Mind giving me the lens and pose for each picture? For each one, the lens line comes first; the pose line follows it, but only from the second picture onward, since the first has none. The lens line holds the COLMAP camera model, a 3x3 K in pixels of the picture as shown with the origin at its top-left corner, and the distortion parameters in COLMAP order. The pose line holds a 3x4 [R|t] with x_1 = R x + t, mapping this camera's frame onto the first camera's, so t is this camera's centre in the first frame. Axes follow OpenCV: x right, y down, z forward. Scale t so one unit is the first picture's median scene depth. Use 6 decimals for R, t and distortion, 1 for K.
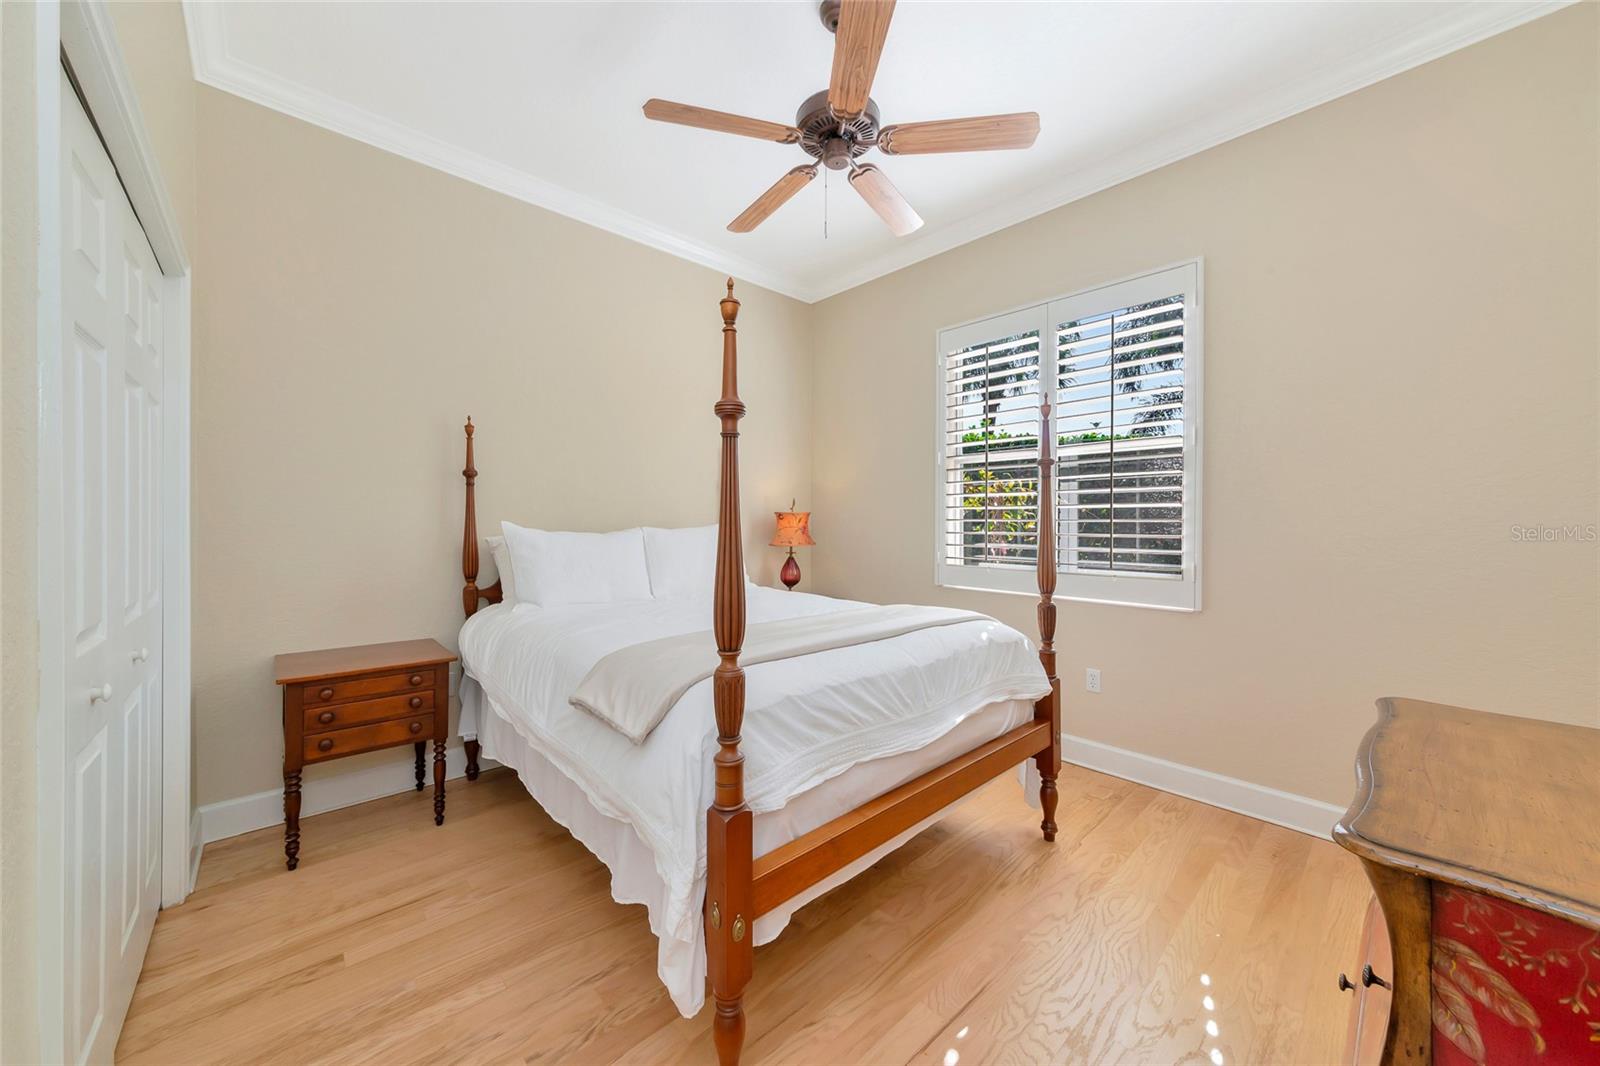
lens RADIAL K [[561.8, 0, 793.8], [0, 561.8, 521.4], [0, 0, 1]] dist [-0.002229, -0.000253]
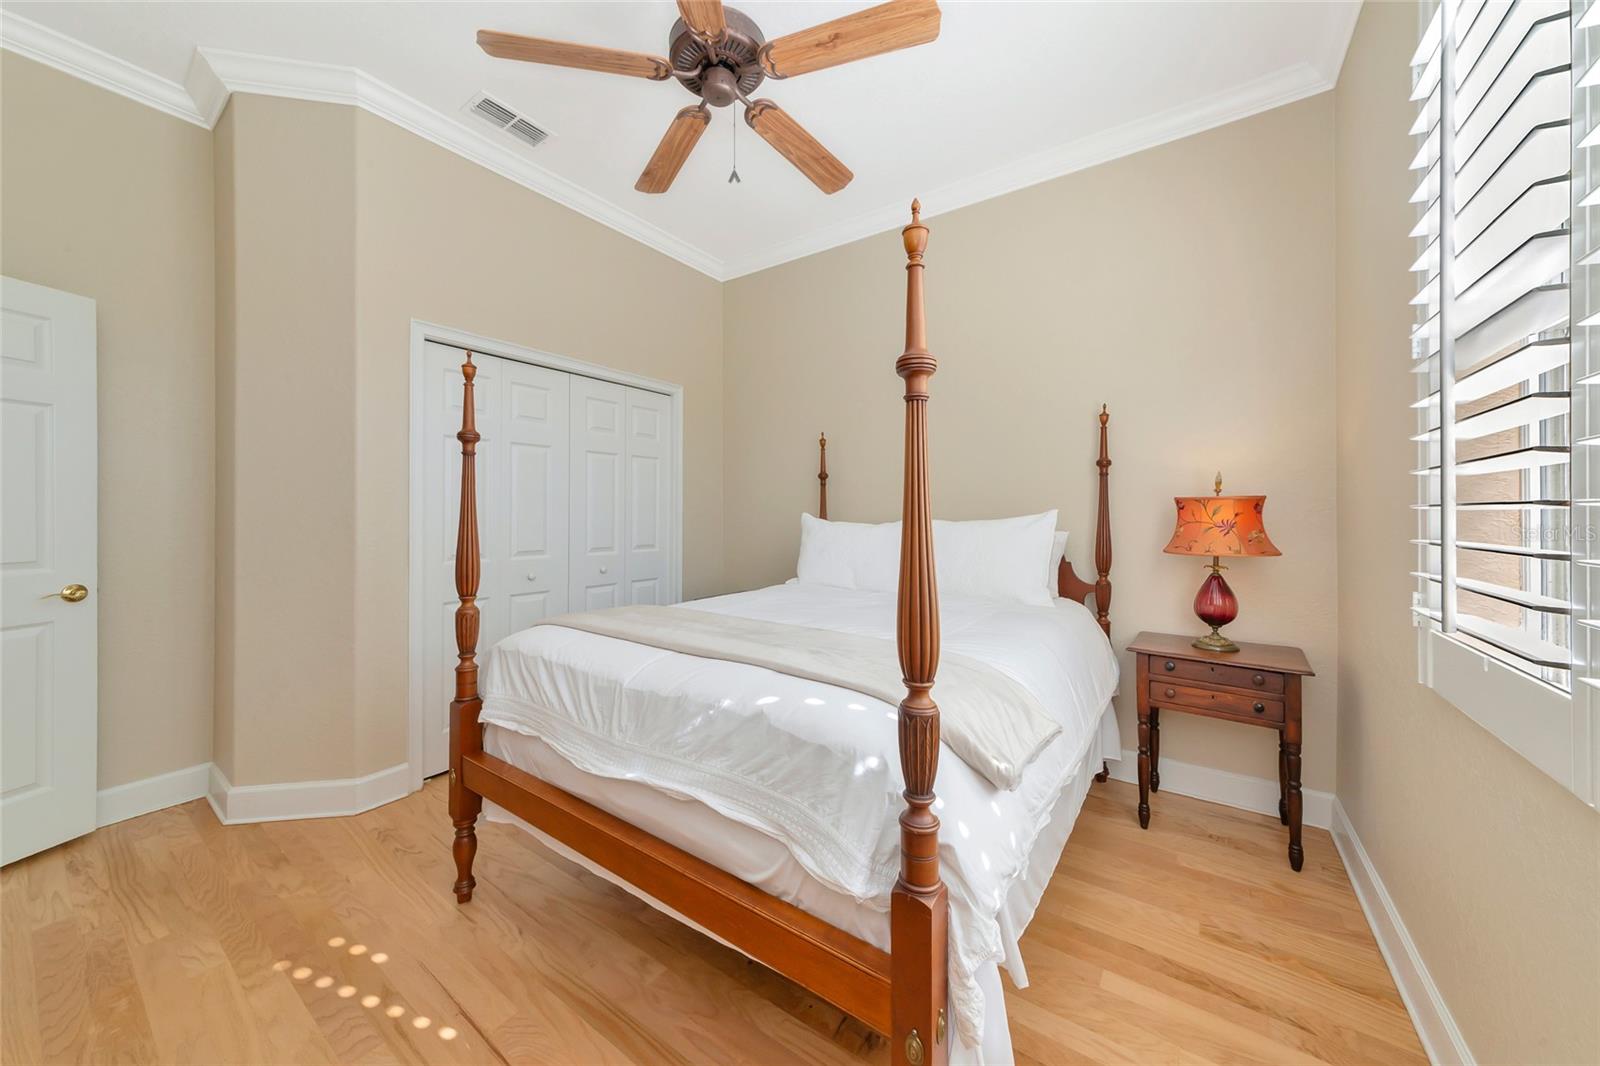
lens RADIAL K [[561.8, 0, 795.2], [0, 561.8, 524.7], [0, 0, 1]] dist [-0.002229, -0.000253]
pose [[0.224573, 0.011030, -0.974395, 1.009277], [-0.001813, 0.999939, 0.010902, 0.016450], [0.974456, -0.000682, 0.224579, 1.004021]]
